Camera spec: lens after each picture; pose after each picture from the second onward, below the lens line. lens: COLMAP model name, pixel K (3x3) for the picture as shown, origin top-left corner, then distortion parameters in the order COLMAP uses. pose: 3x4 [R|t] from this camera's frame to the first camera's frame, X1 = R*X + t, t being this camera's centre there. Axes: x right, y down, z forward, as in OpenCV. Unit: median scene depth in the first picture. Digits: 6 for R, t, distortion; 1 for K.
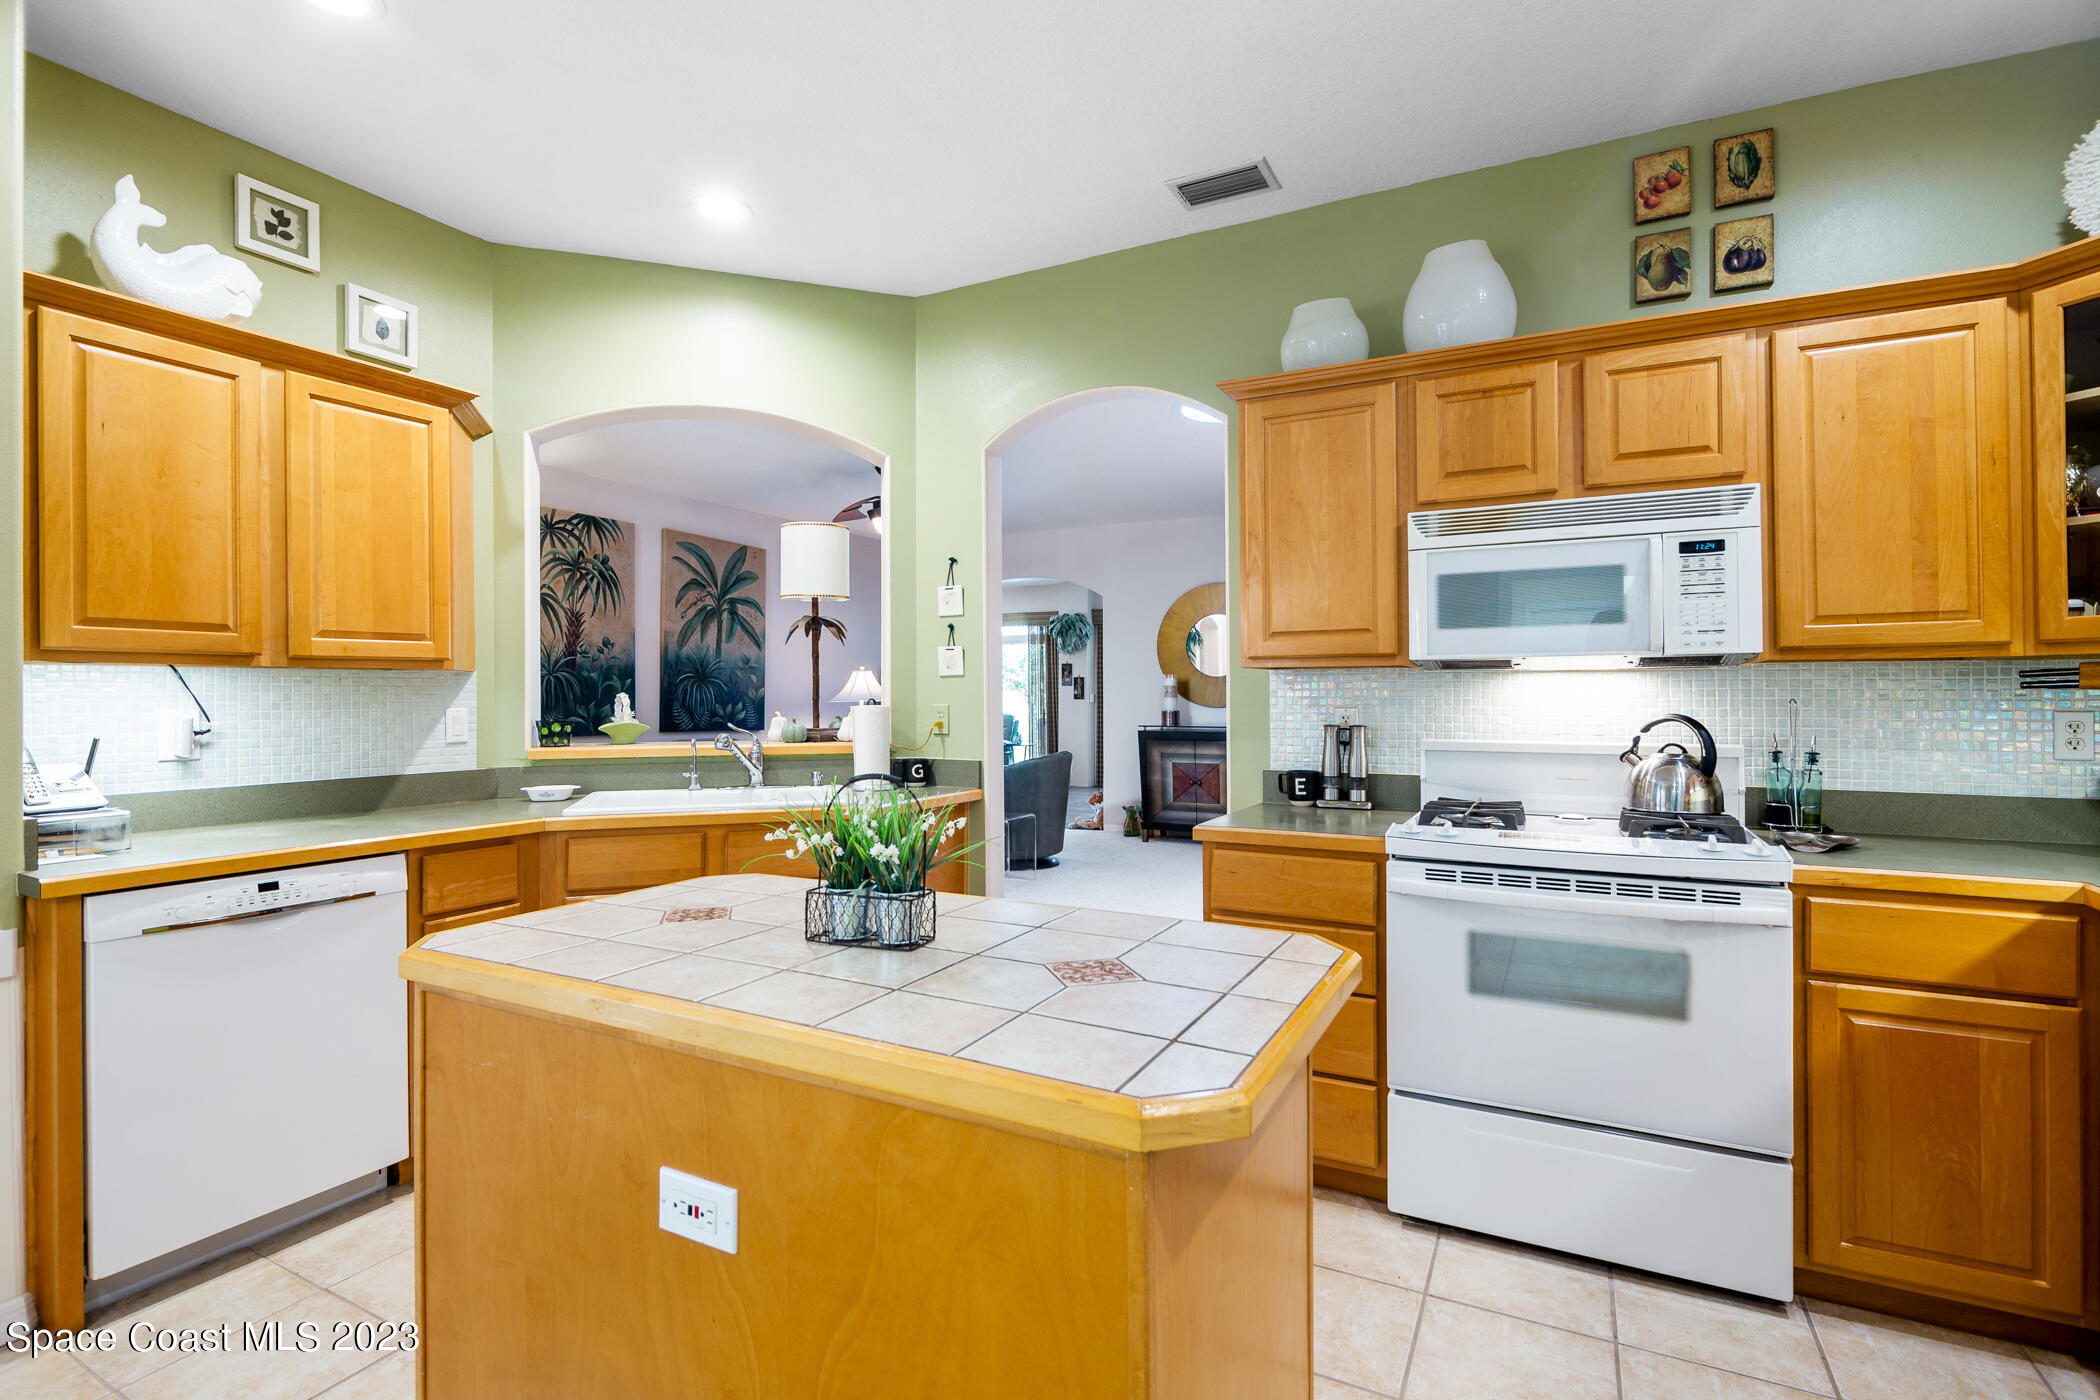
lens RADIAL K [[995.8, 0, 1045.6], [0, 995.8, 696.4], [0, 0, 1]] dist [-0.005062, -0.000797]
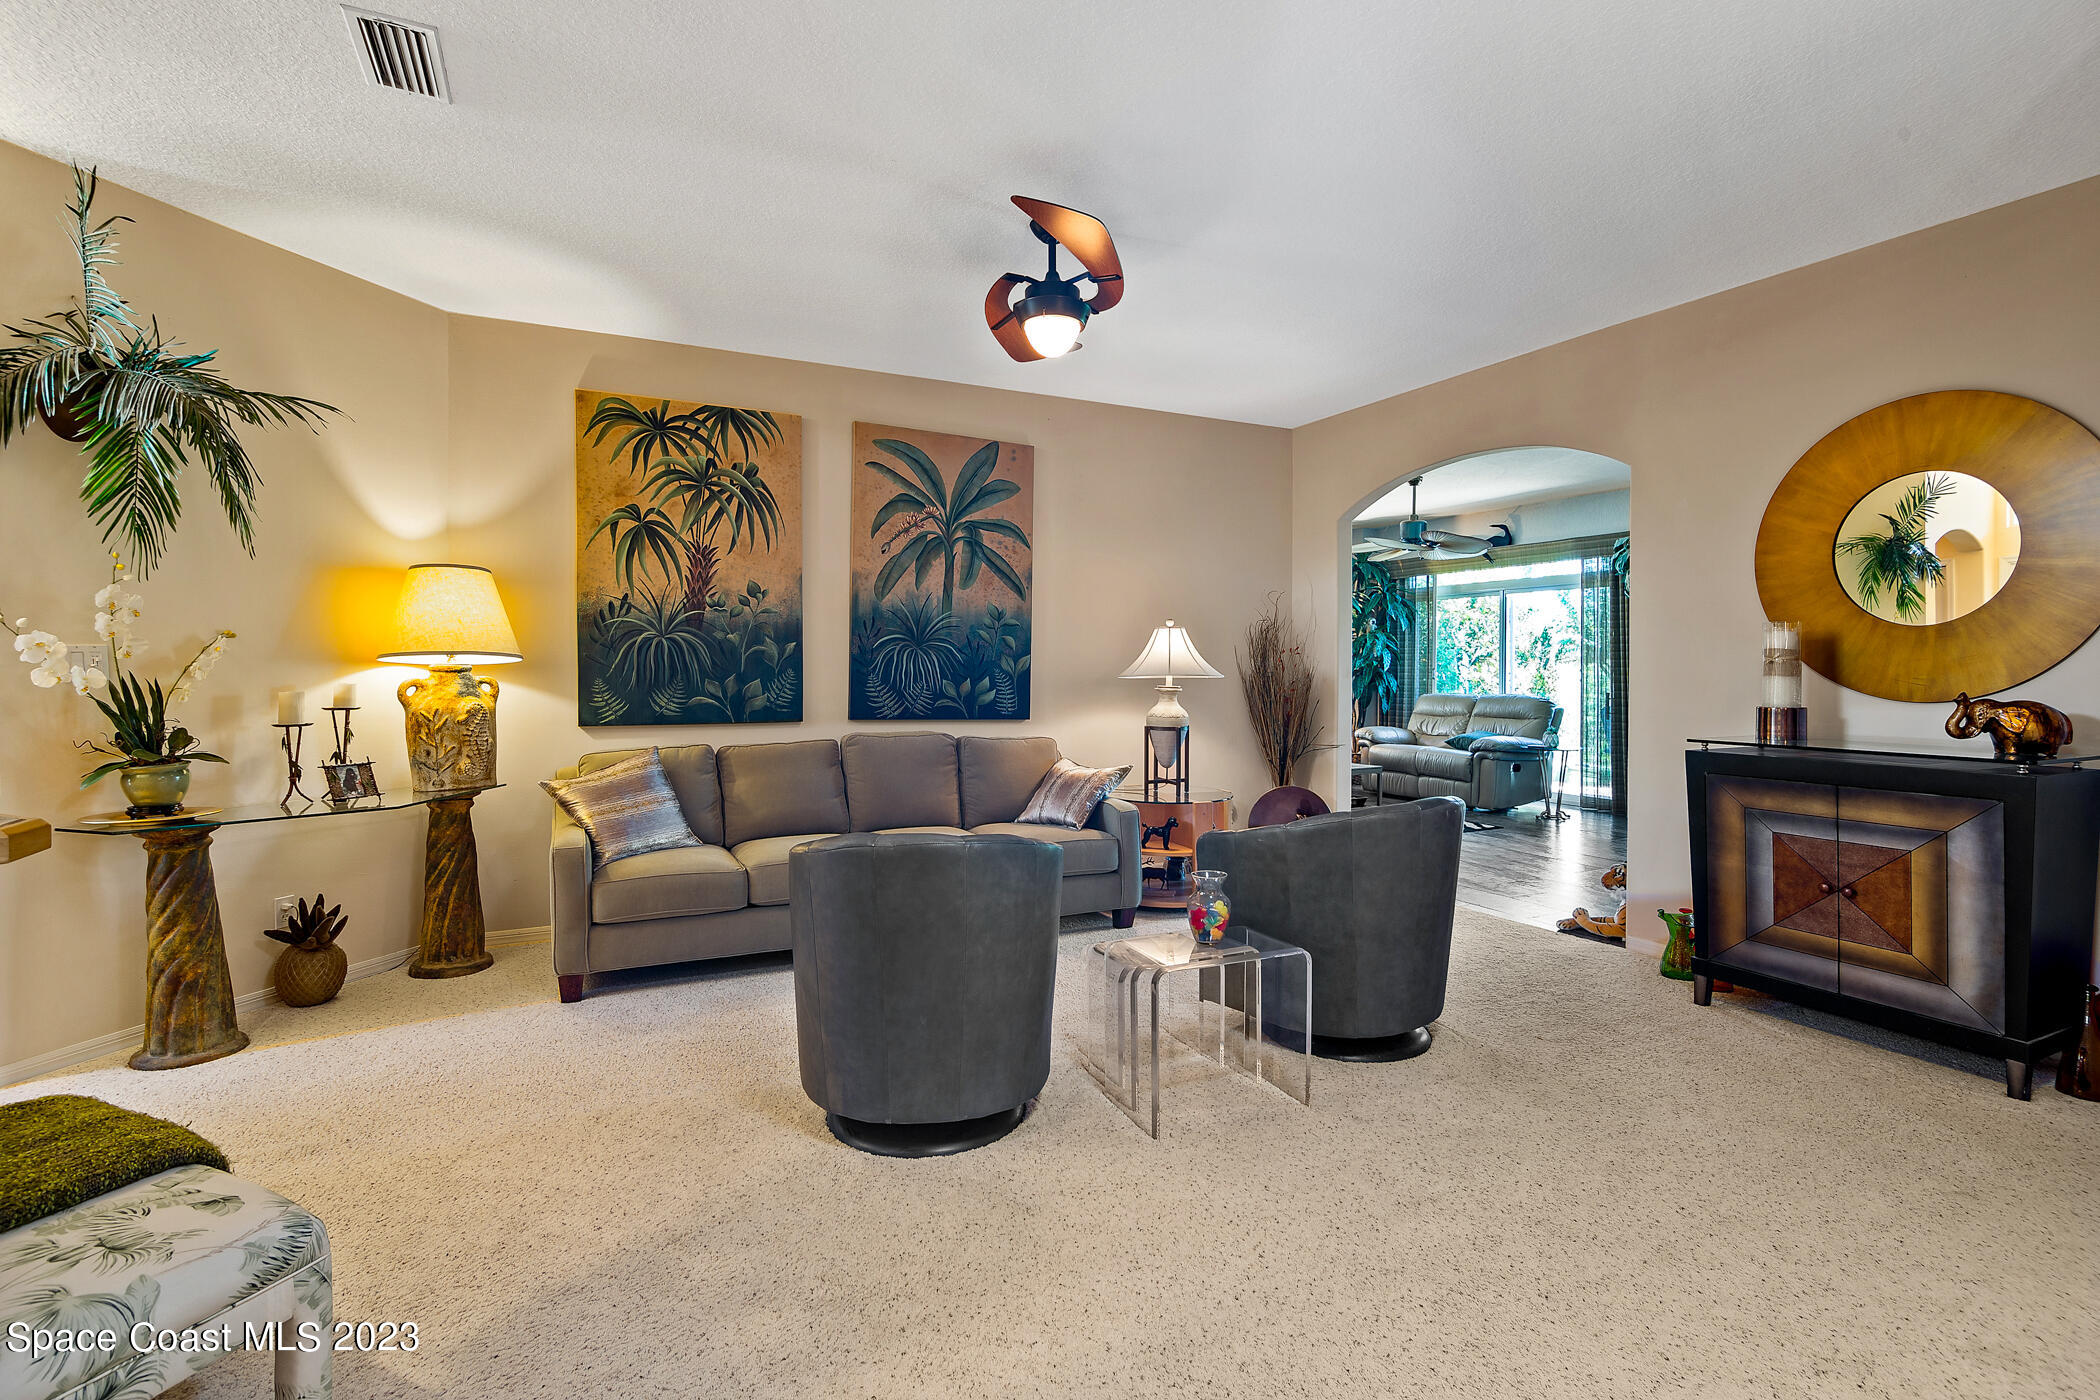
lens RADIAL K [[995.8, 0, 1063.9], [0, 995.8, 680.1], [0, 0, 1]] dist [-0.005062, -0.000797]
pose [[0.824125, 0.011724, -0.566287, 0.118969], [-0.005107, 0.999899, 0.013270, -0.001463], [0.566385, -0.008044, 0.824101, 0.499472]]
